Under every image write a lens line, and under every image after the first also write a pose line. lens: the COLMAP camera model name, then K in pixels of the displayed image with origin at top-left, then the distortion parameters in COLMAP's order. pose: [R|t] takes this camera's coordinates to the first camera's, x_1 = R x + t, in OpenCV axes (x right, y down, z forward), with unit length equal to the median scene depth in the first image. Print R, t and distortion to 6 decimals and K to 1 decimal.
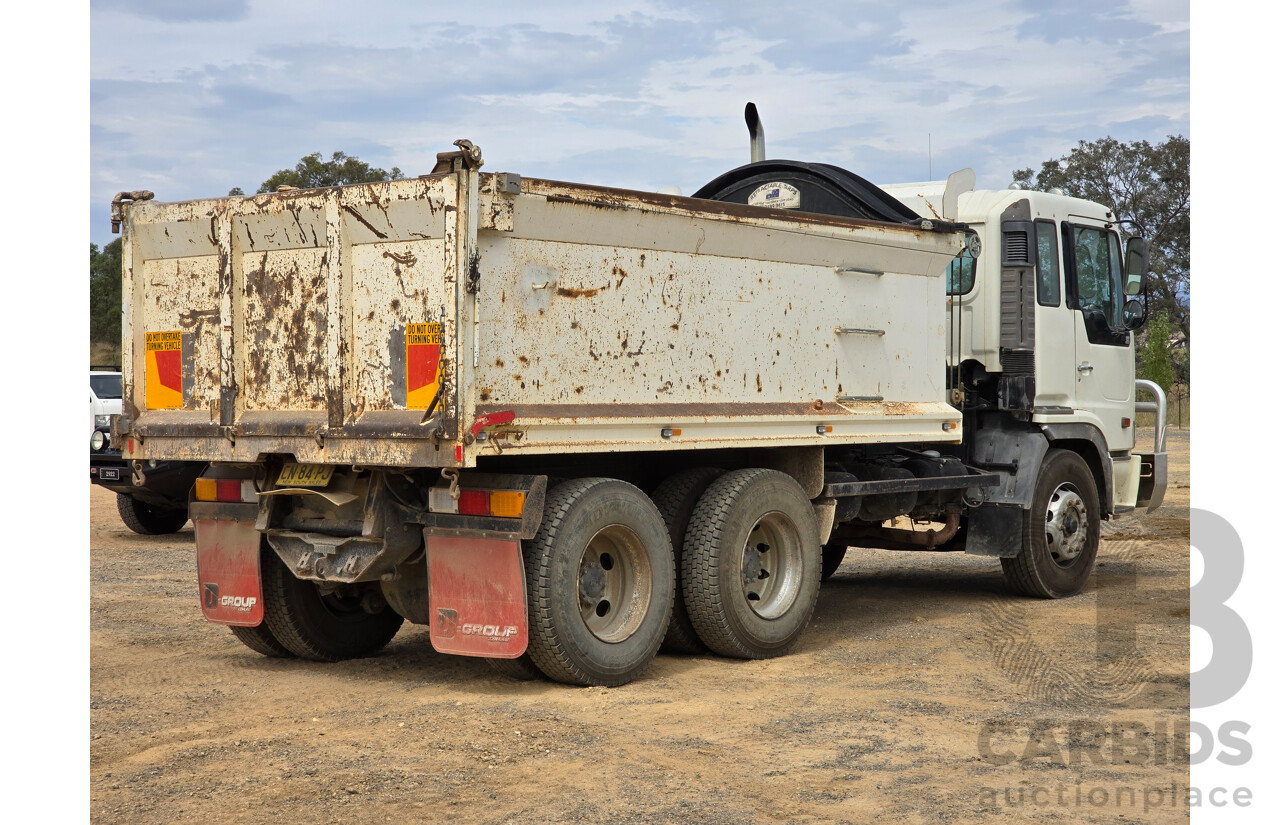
lens RADIAL K [[2074.8, 0, 653.7], [0, 2074.8, 412.1], [0, 0, 1]] dist [-0.404503, 6.347706]
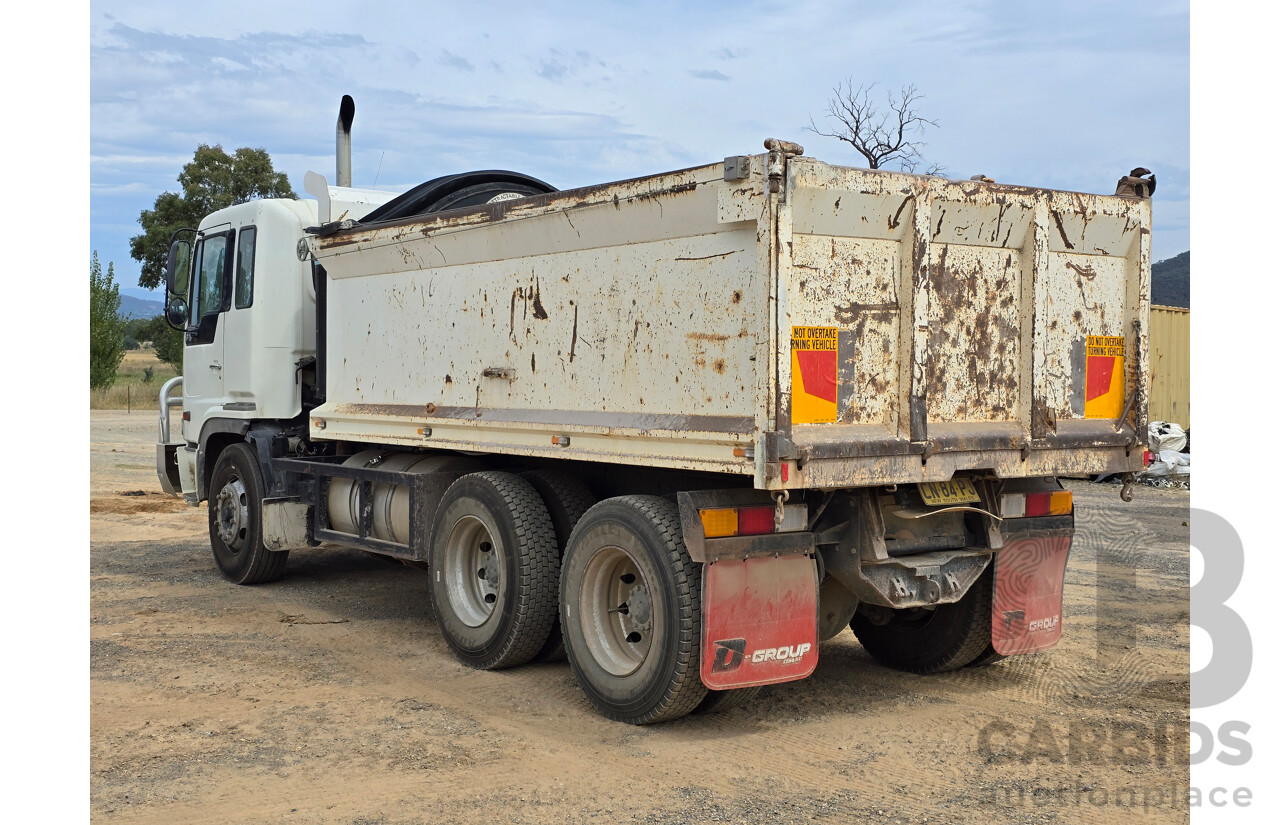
lens RADIAL K [[1430.0, 0, 640.0], [0, 1430.0, 412.5], [0, 0, 1]] dist [0.127726, -0.016775]
pose [[0.273299, -0.016181, 0.961793, -0.803548], [0.002243, 0.999867, 0.016184, -0.015192], [-0.961927, -0.002265, 0.273299, 0.933445]]
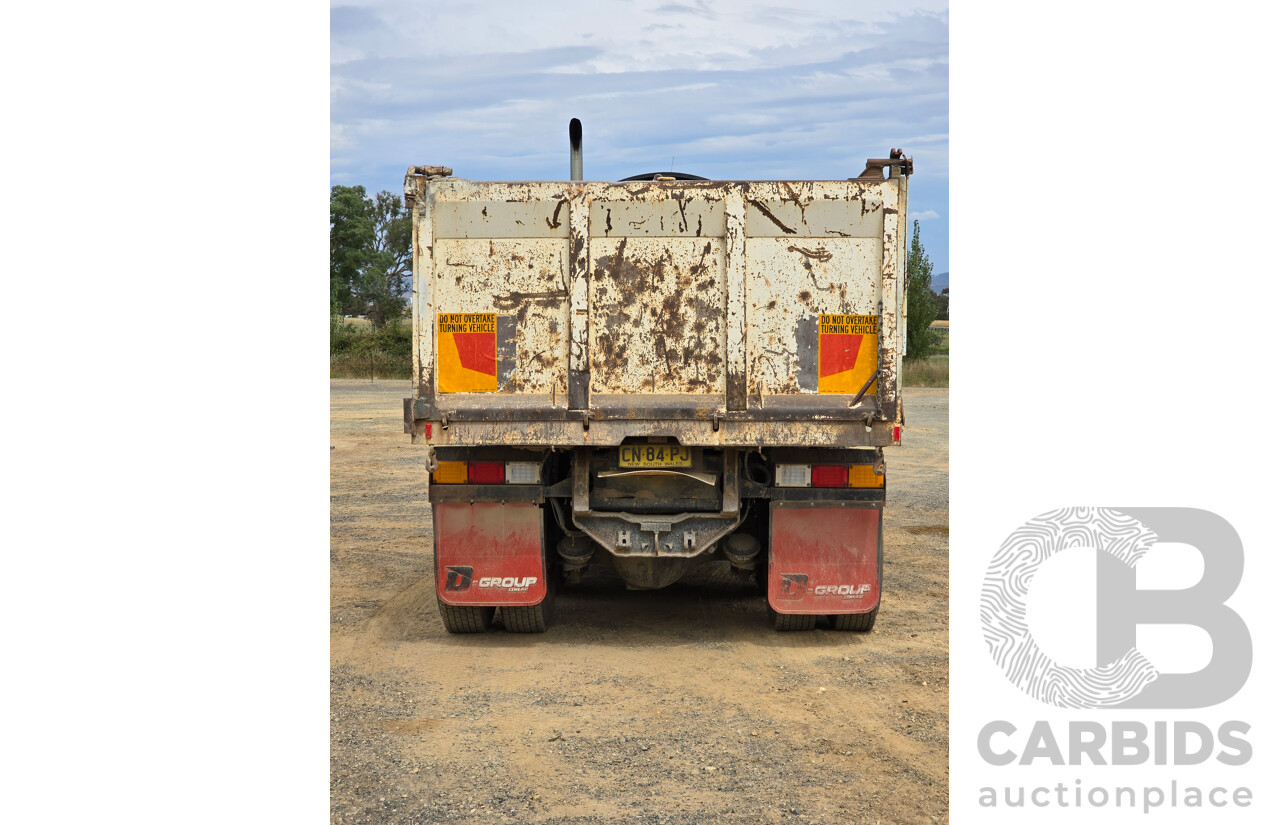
lens RADIAL K [[1578.4, 0, 639.6], [0, 1578.4, 452.3], [0, 0, 1]] dist [-0.325822, 0.006006]
pose [[0.800339, -0.033817, 0.598593, -0.630898], [-0.000456, 0.998373, 0.057013, -0.015988], [-0.599547, -0.045903, 0.799022, 0.365931]]
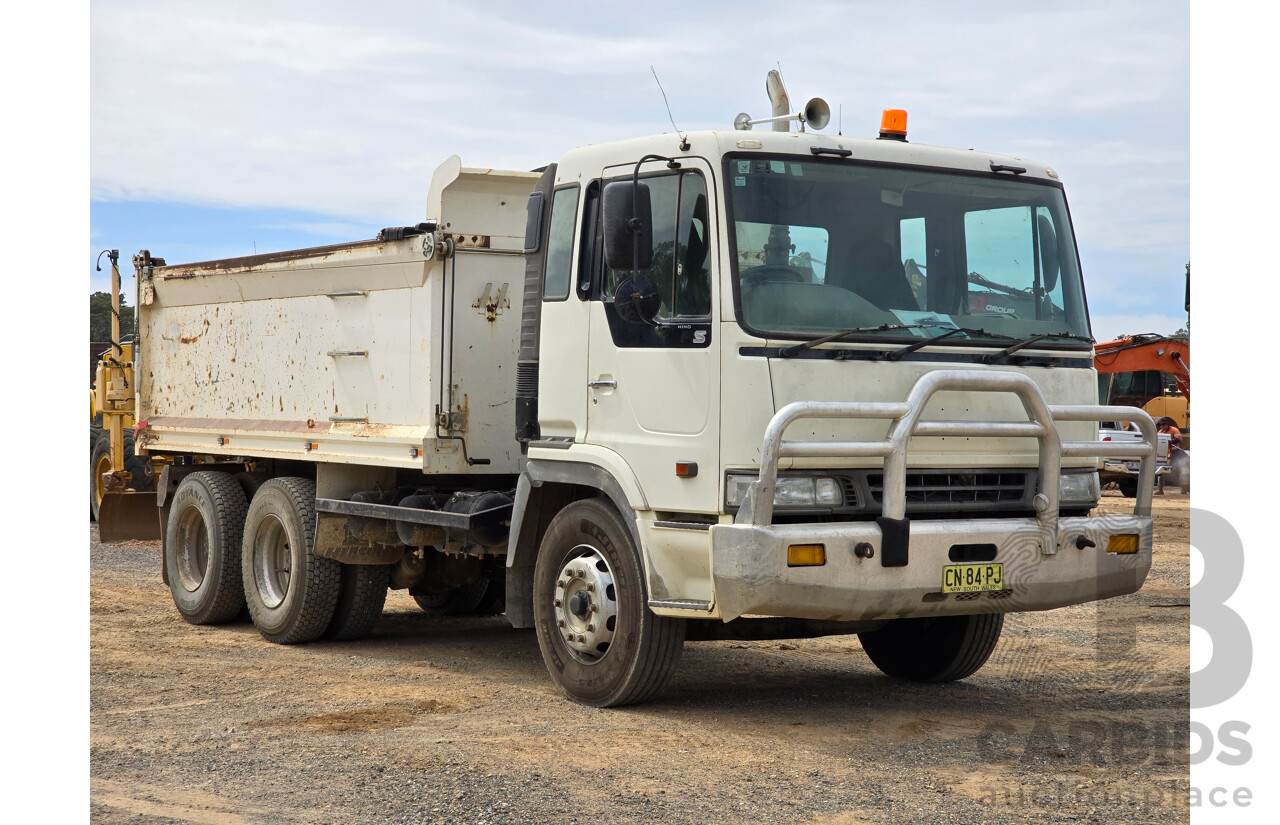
lens RADIAL K [[2074.8, 0, 653.7], [0, 2074.8, 412.1], [0, 0, 1]] dist [-0.404503, 6.347706]
pose [[-0.307165, 0.002991, -0.951652, 1.162202], [-0.017089, 0.999816, 0.008659, -0.024359], [0.951503, 0.018922, -0.307057, 1.655250]]
